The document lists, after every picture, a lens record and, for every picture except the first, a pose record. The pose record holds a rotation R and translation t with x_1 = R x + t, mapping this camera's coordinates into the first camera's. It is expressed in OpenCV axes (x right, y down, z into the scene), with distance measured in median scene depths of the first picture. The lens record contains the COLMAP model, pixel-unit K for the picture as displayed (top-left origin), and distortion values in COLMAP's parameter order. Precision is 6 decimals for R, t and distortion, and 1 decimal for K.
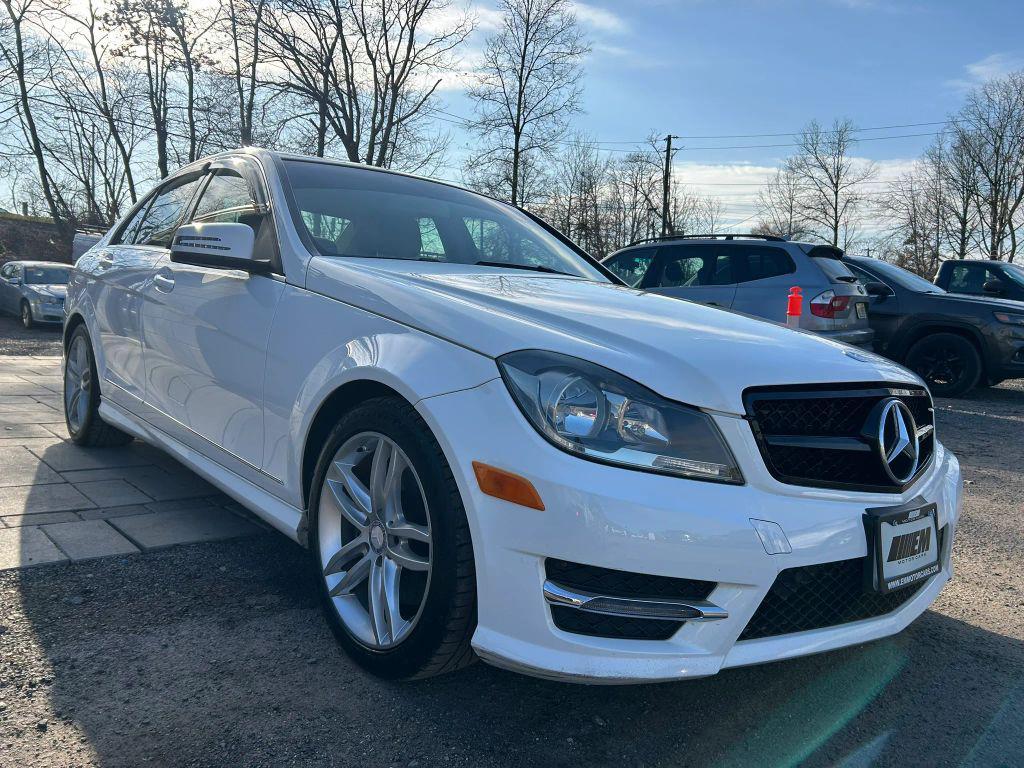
lens RADIAL K [[776.6, 0, 512.0], [0, 776.6, 384.0], [0, 0, 1]] dist [0.050192, -0.052720]
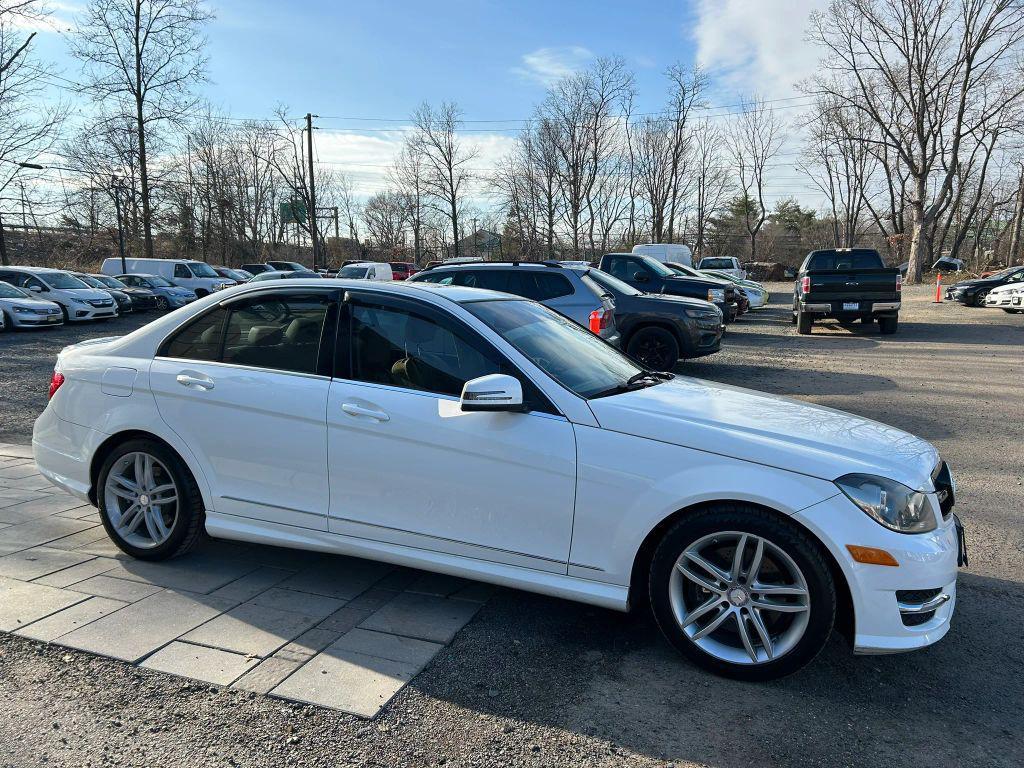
lens RADIAL K [[770.6, 0, 512.1], [0, 770.6, 372.7], [0, 0, 1]] dist [0.060612, -0.064148]
pose [[0.883444, -0.099707, 0.457804, -0.159376], [0.085201, 0.994991, 0.052288, -0.047741], [-0.460725, -0.007188, 0.887514, -0.023218]]
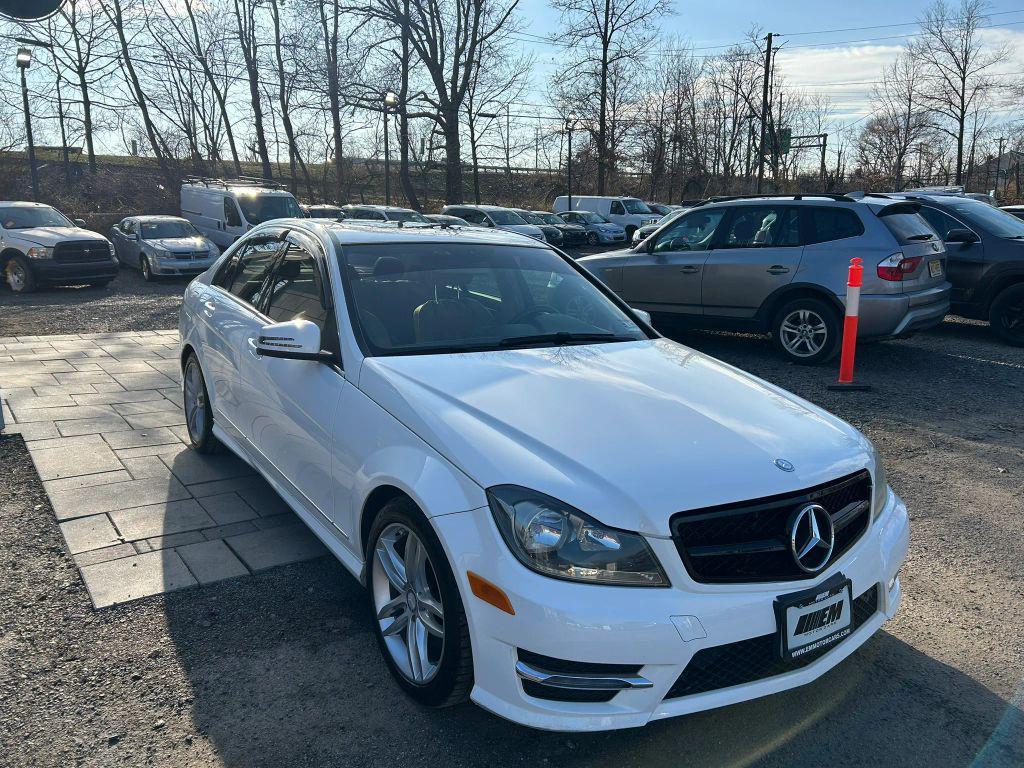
lens RADIAL K [[780.9, 0, 510.7], [0, 780.9, 388.5], [0, 0, 1]] dist [0.039421, -0.034157]
pose [[0.991796, -0.014765, -0.126971, 0.022129], [0.029432, 0.992996, 0.114423, -0.040344], [0.124393, -0.117222, 0.985285, -0.034108]]
